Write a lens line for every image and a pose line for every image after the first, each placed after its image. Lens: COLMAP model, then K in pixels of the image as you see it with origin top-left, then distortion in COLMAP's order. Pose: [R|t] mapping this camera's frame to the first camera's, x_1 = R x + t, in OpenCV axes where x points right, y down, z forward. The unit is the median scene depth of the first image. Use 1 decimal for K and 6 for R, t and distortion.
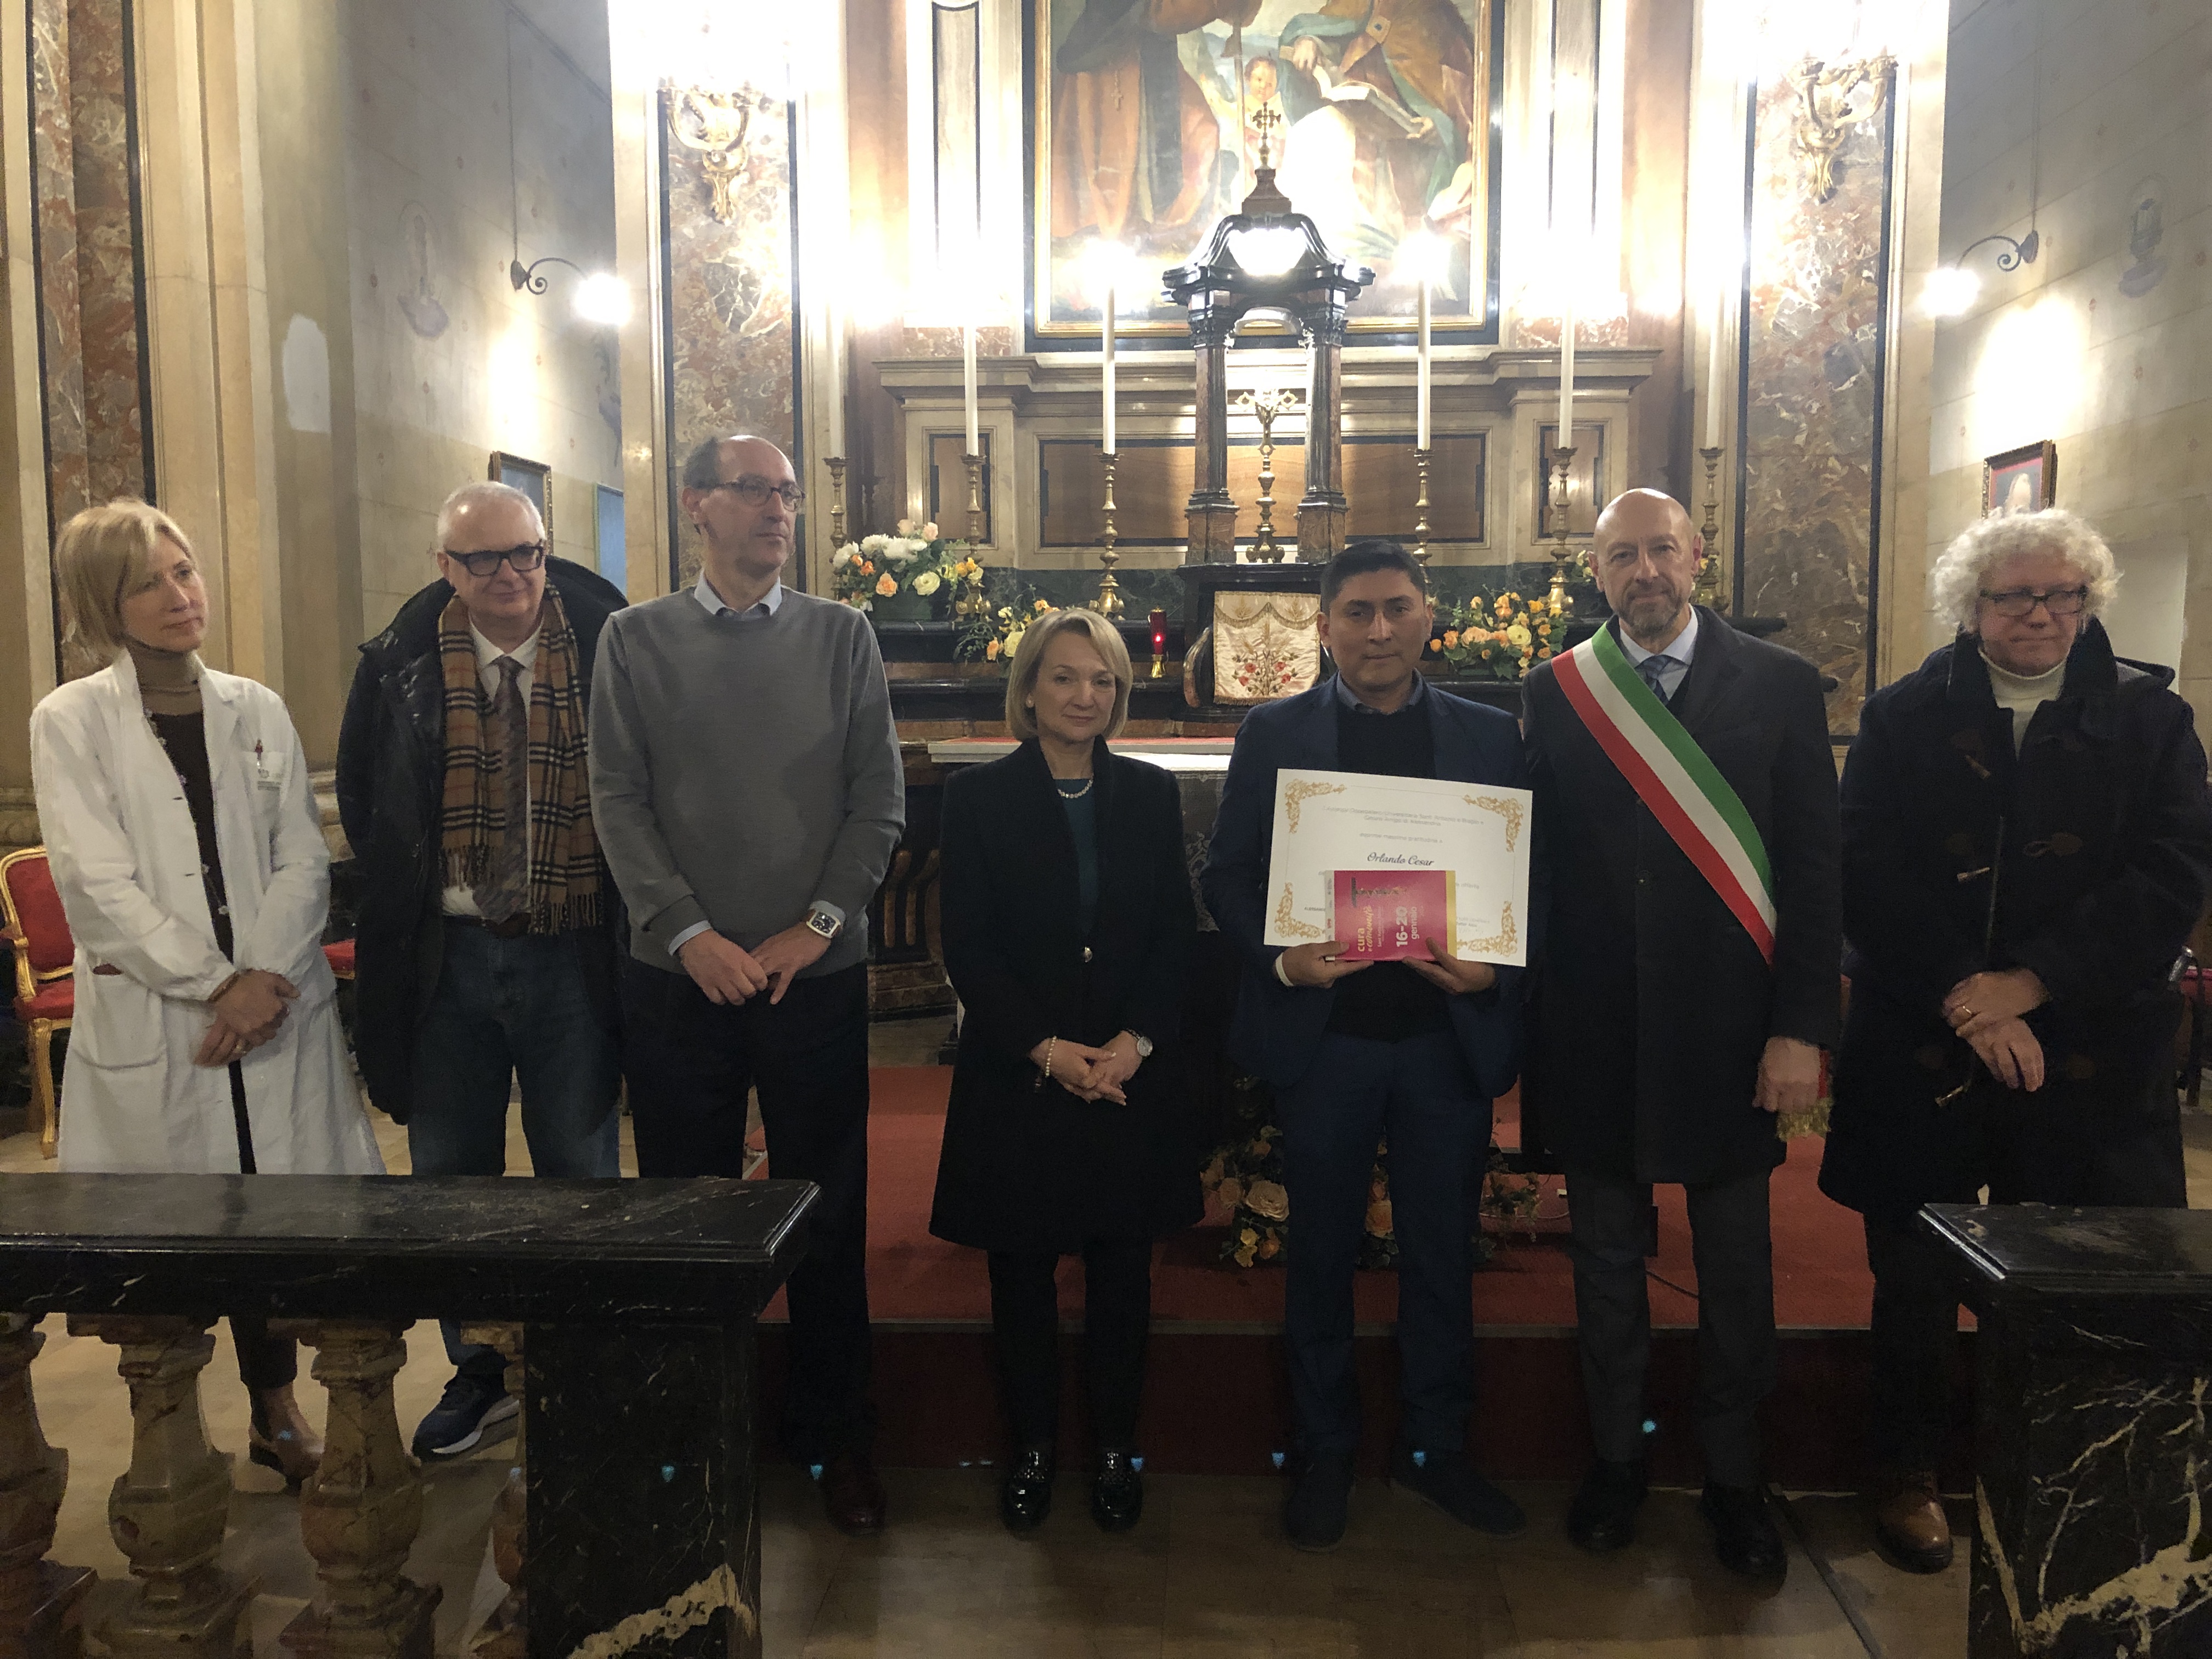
lens RADIAL K [[1814.0, 0, 1129.1], [0, 1814.0, 823.1], [0, 0, 1]] dist [0.010369, 0.004471]
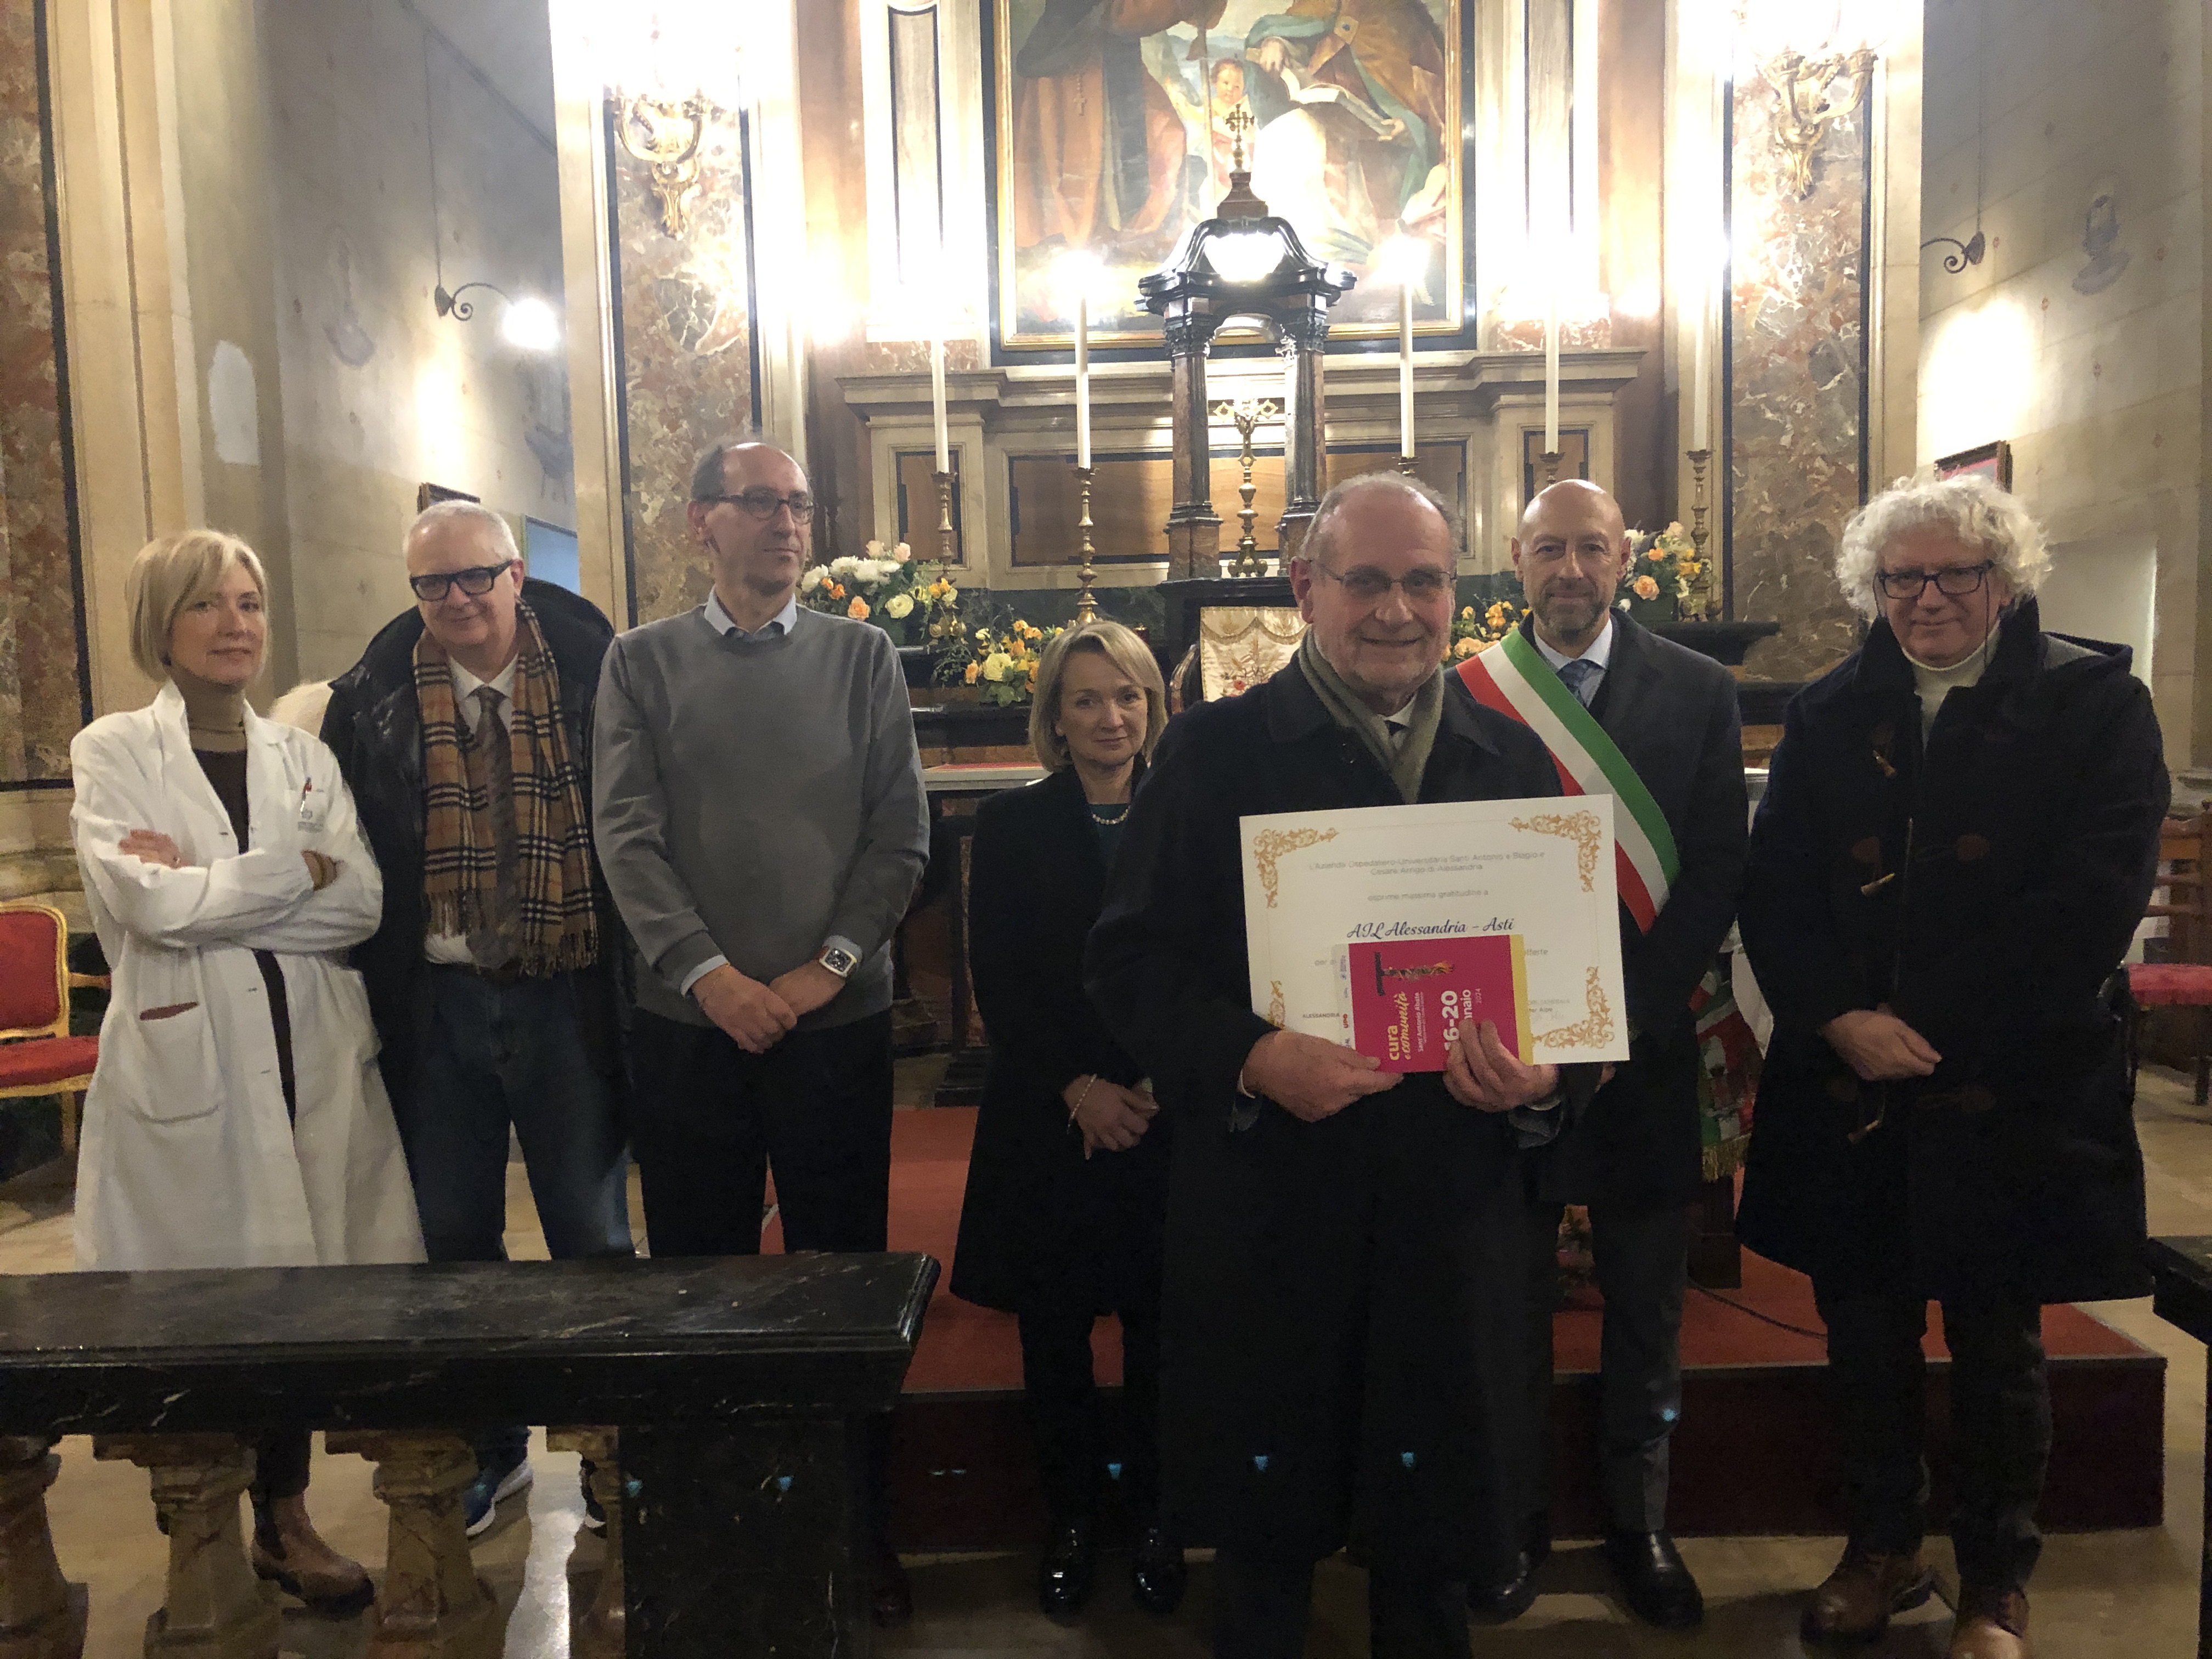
lens RADIAL K [[1809.1, 0, 1096.5], [0, 1809.1, 829.3], [0, 0, 1]] dist [0.013632, -0.006127]
pose [[0.998937, -0.027029, 0.037348, -0.045495], [0.027454, 0.999564, -0.010904, -0.000336], [-0.037037, 0.011918, 0.999243, 0.036851]]
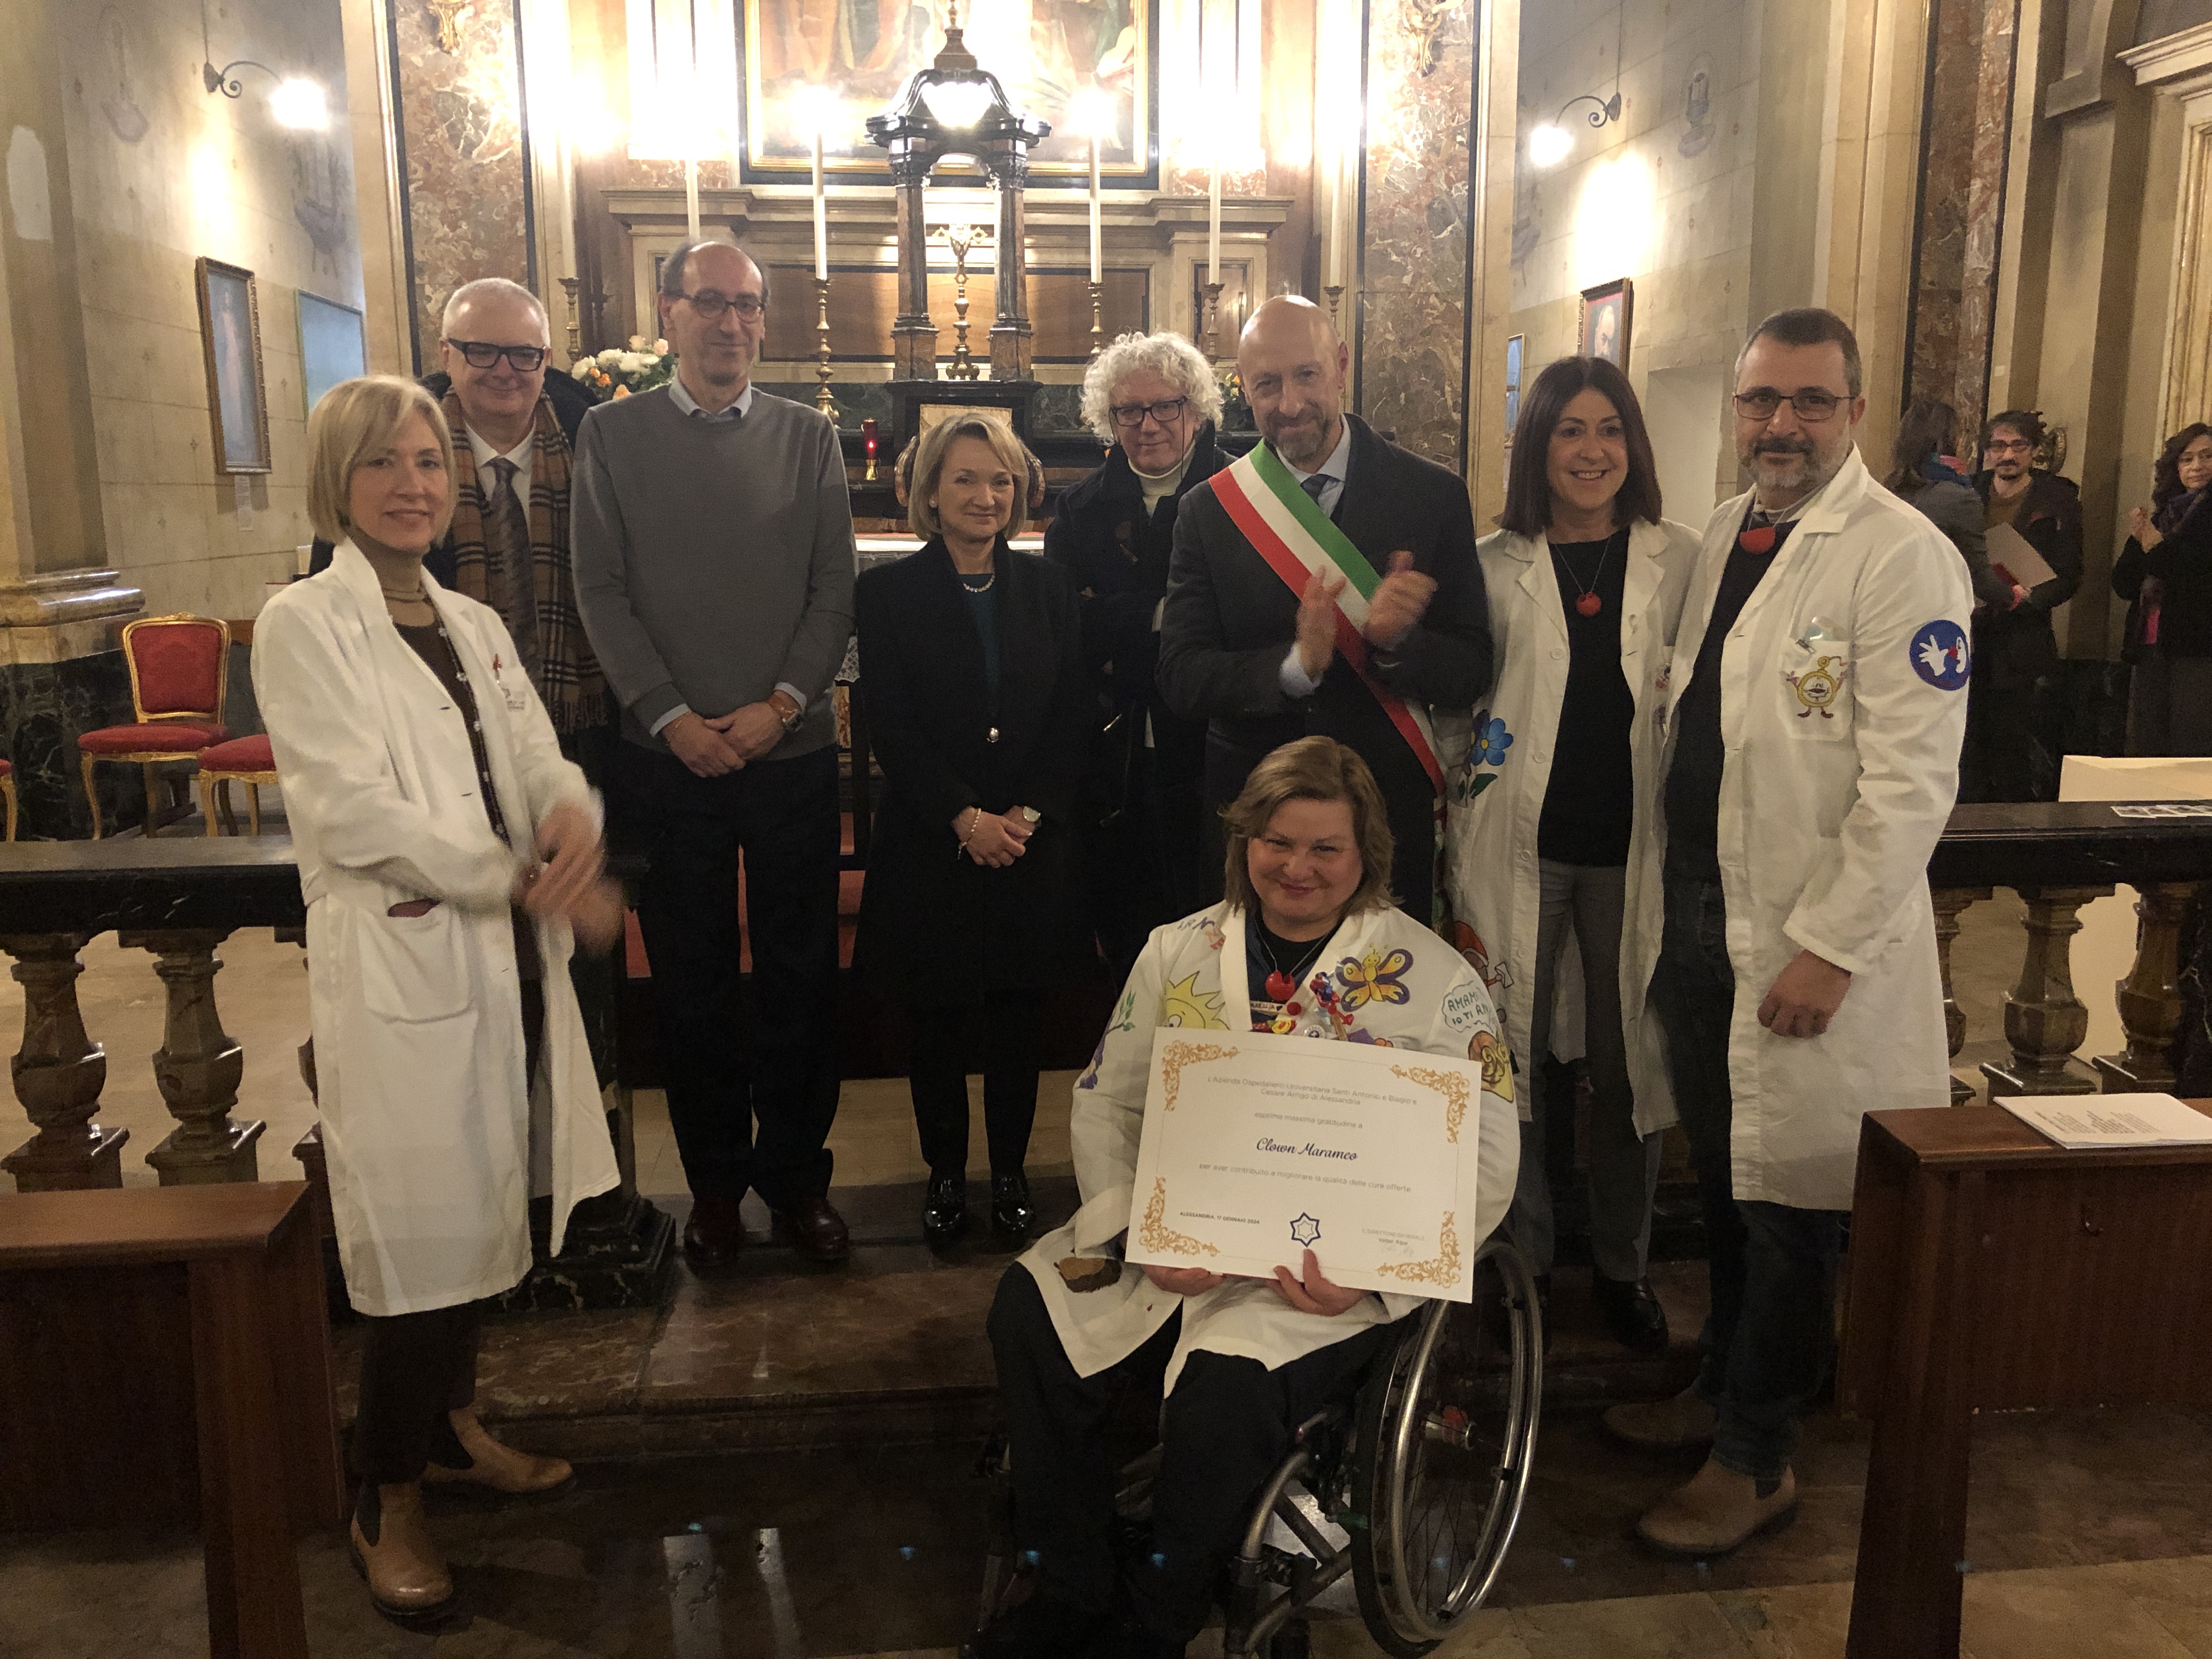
lens RADIAL K [[1845.6, 0, 1154.6], [0, 1845.6, 804.5], [0, 0, 1]] dist [0.000833, 0.018513]
pose [[0.984227, -0.030418, 0.174277, -0.017233], [0.014688, 0.995756, 0.090850, 0.020517], [-0.176301, -0.086858, 0.980497, -0.192719]]
